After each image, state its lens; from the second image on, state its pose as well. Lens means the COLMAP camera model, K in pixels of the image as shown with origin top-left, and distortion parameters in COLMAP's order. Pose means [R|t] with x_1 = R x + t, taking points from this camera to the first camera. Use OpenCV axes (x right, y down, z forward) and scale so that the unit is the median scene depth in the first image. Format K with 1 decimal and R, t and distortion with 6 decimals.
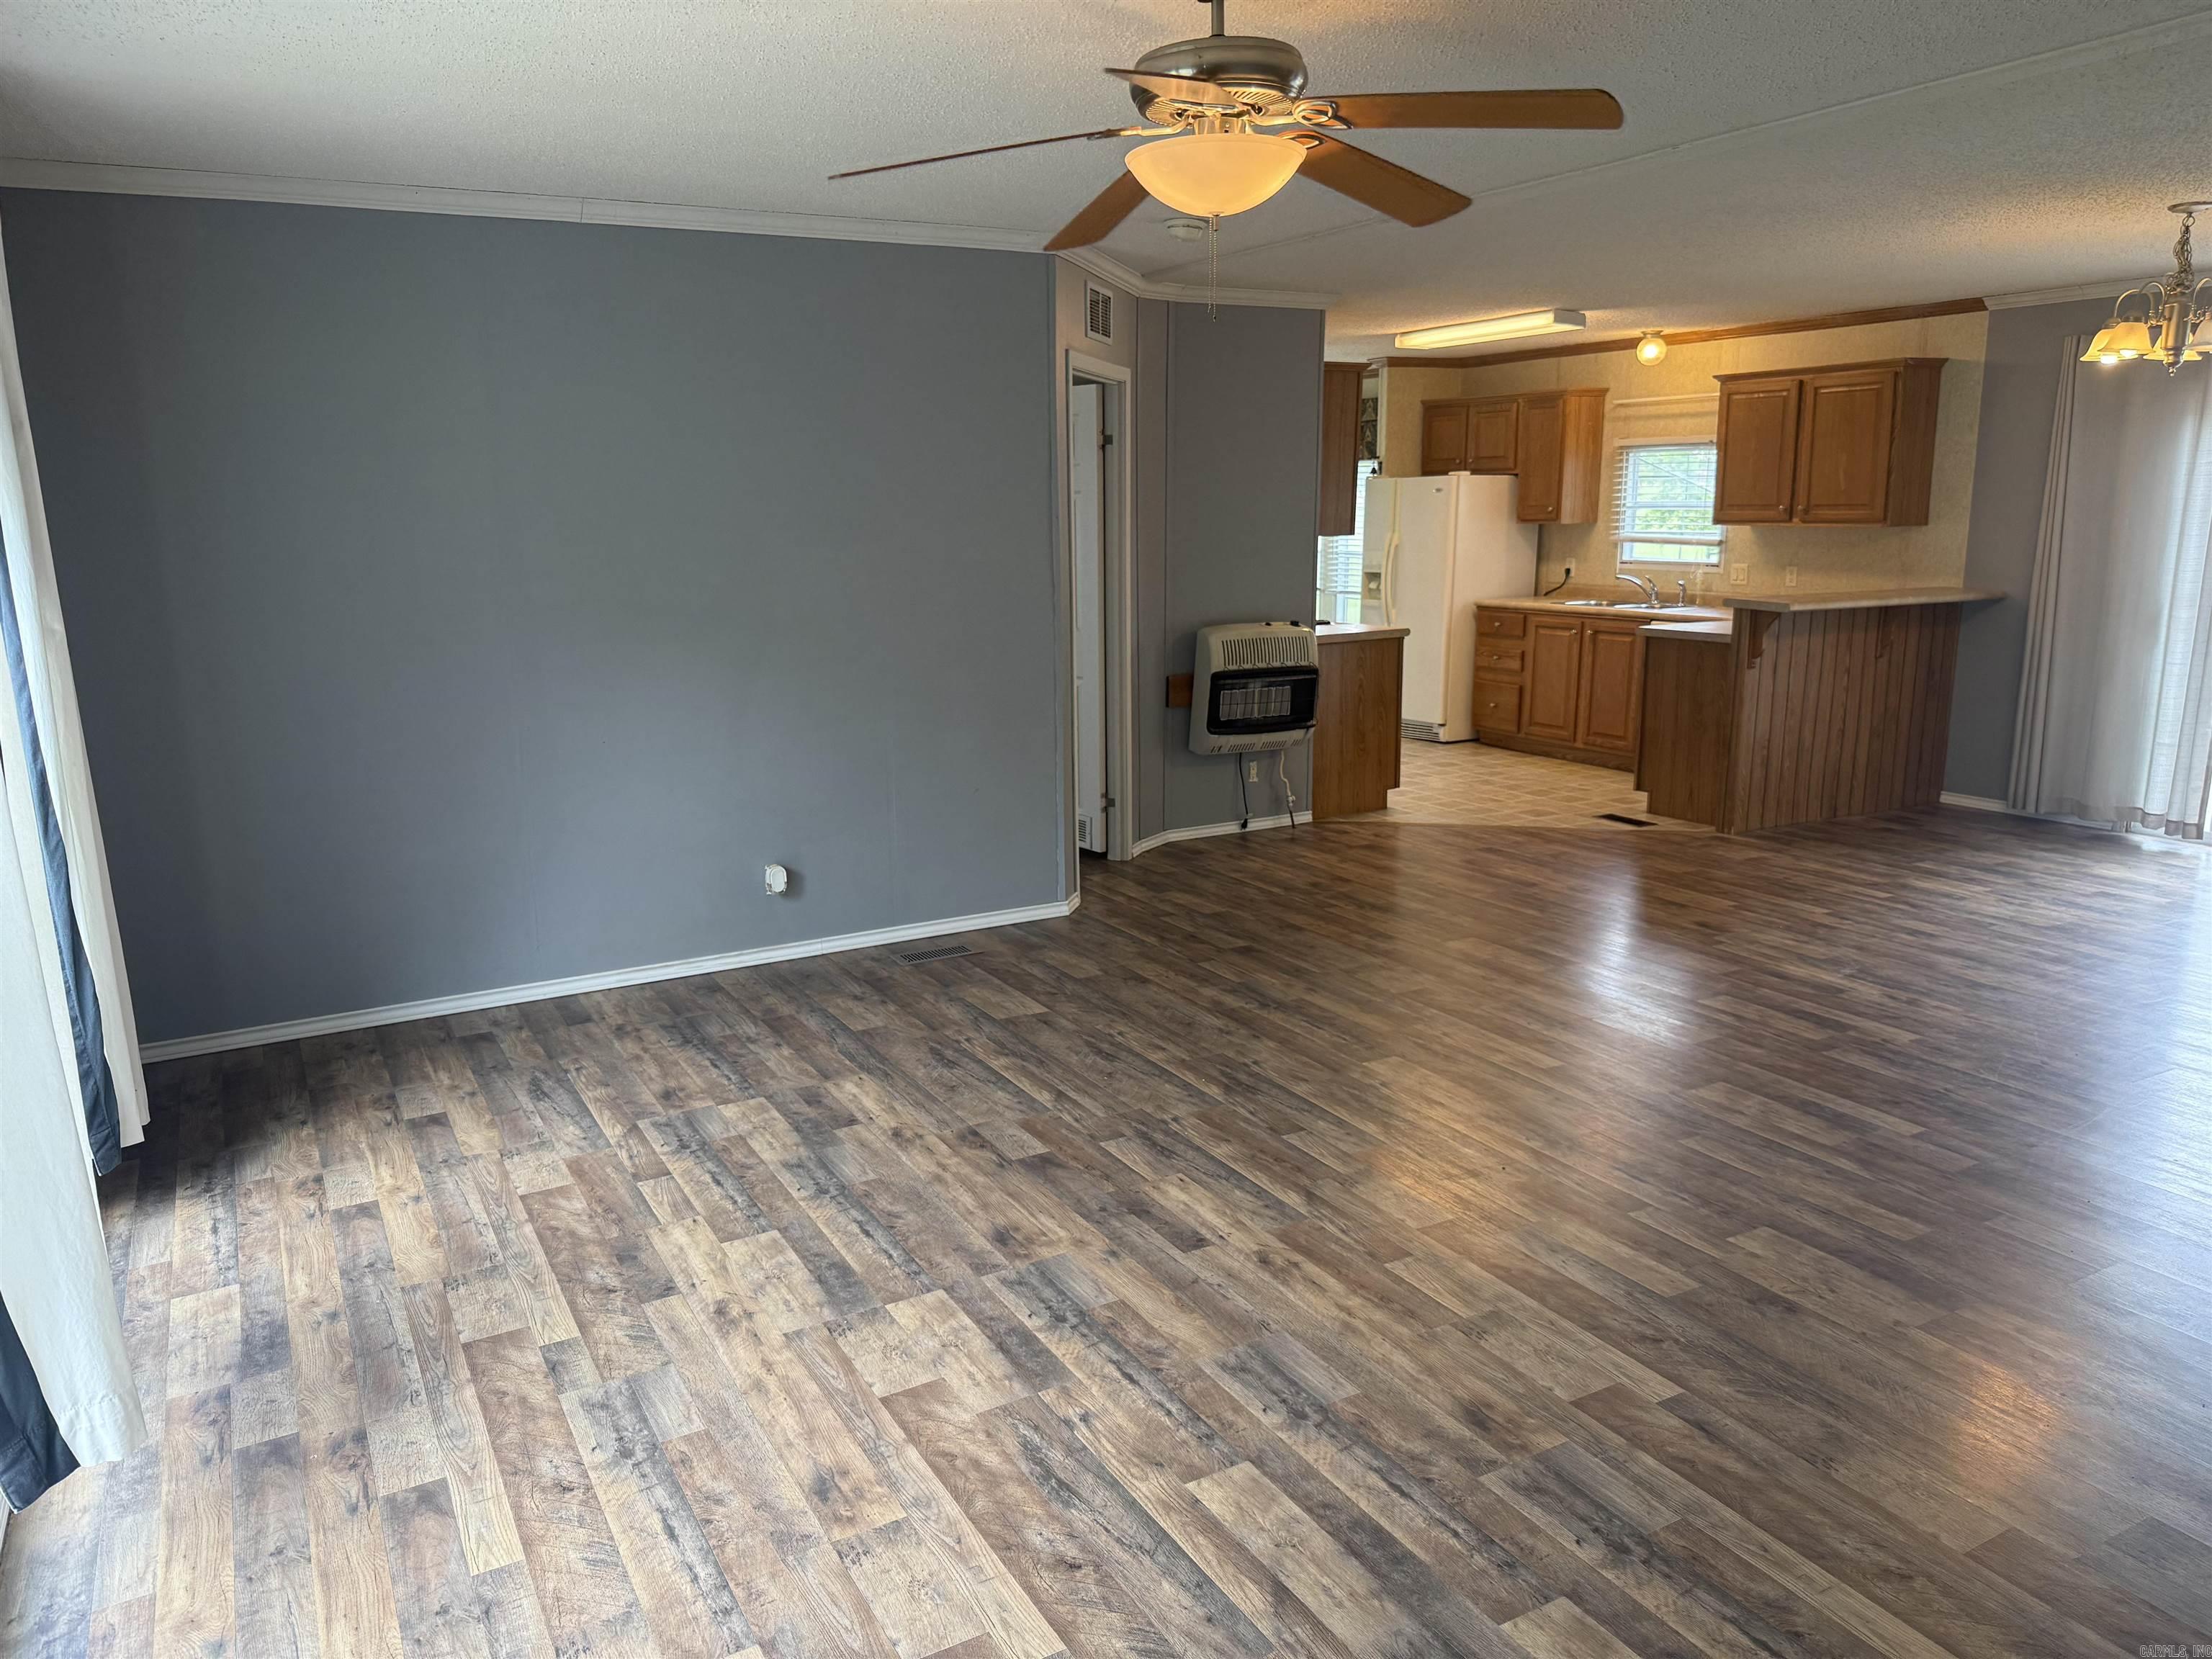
lens RADIAL K [[1539.2, 0, 1106.0], [0, 1539.2, 829.5], [0, 0, 1]] dist [0.005406, -0.002752]
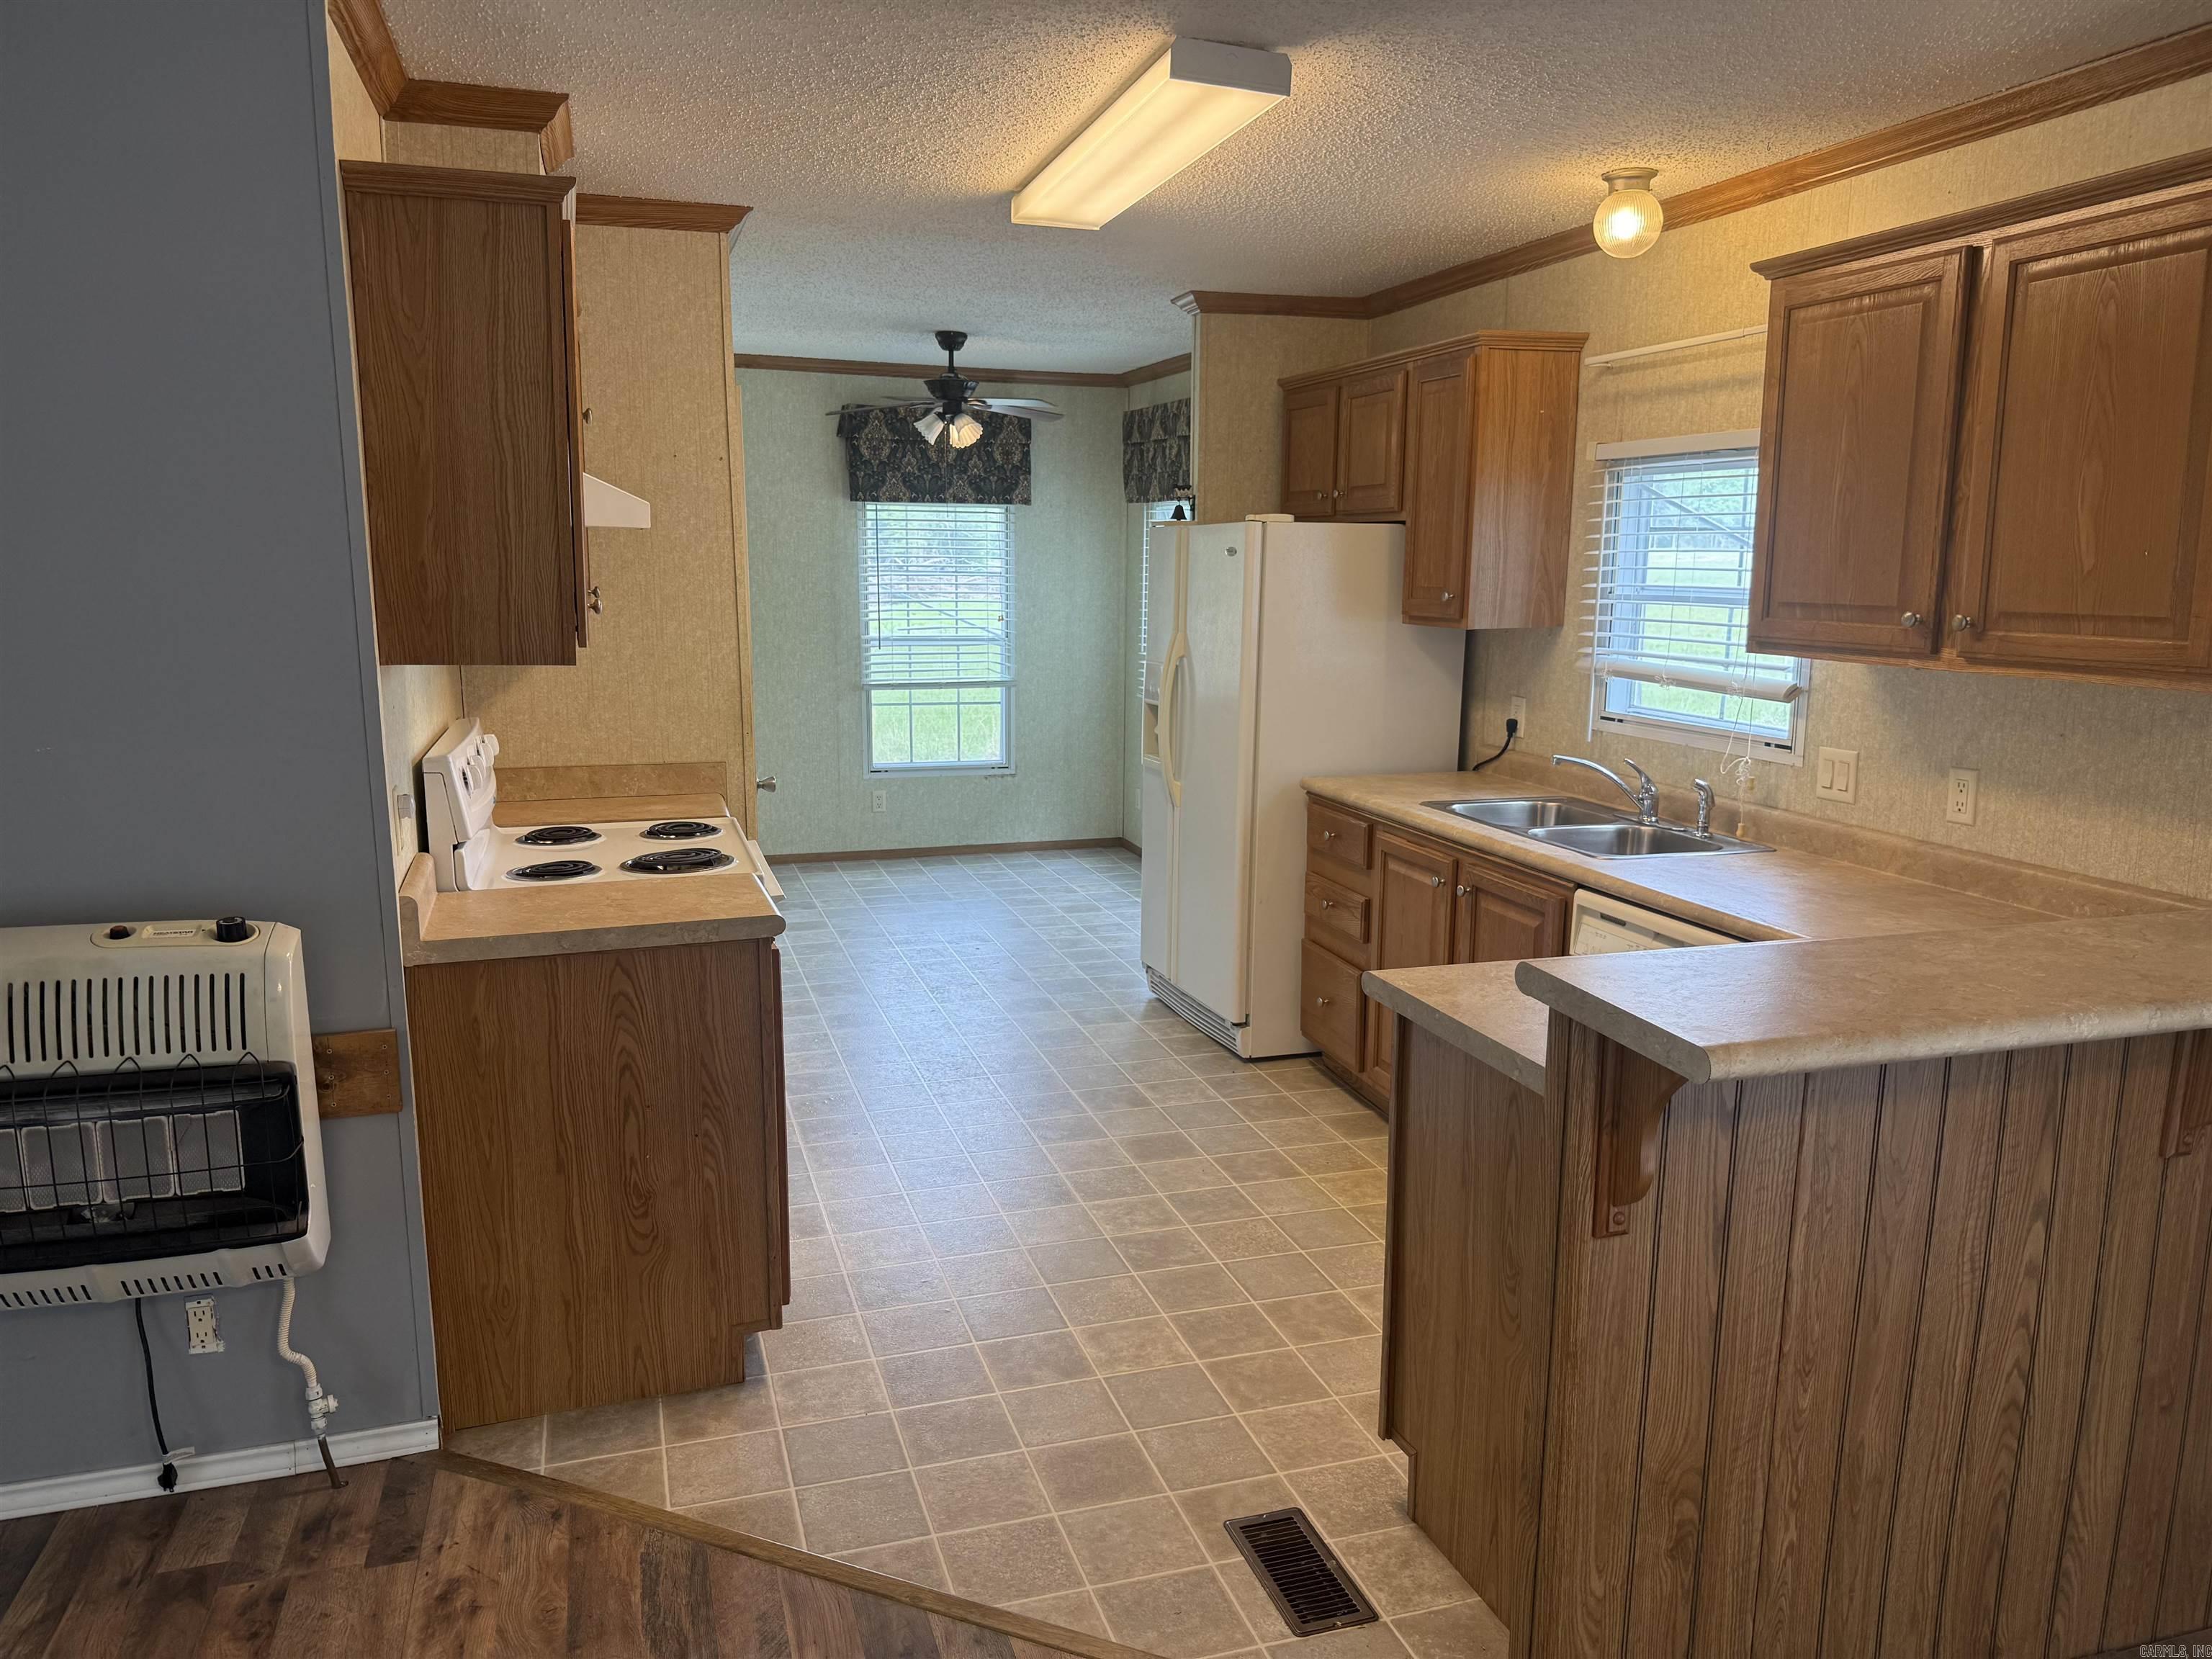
lens RADIAL K [[1539.2, 0, 1106.0], [0, 1539.2, 829.5], [0, 0, 1]] dist [0.005406, -0.002752]
pose [[0.979458, 0.052110, -0.194799, 0.296691], [-0.058510, 0.997915, -0.027241, -0.126169], [0.192973, 0.038079, 0.980465, 0.559513]]
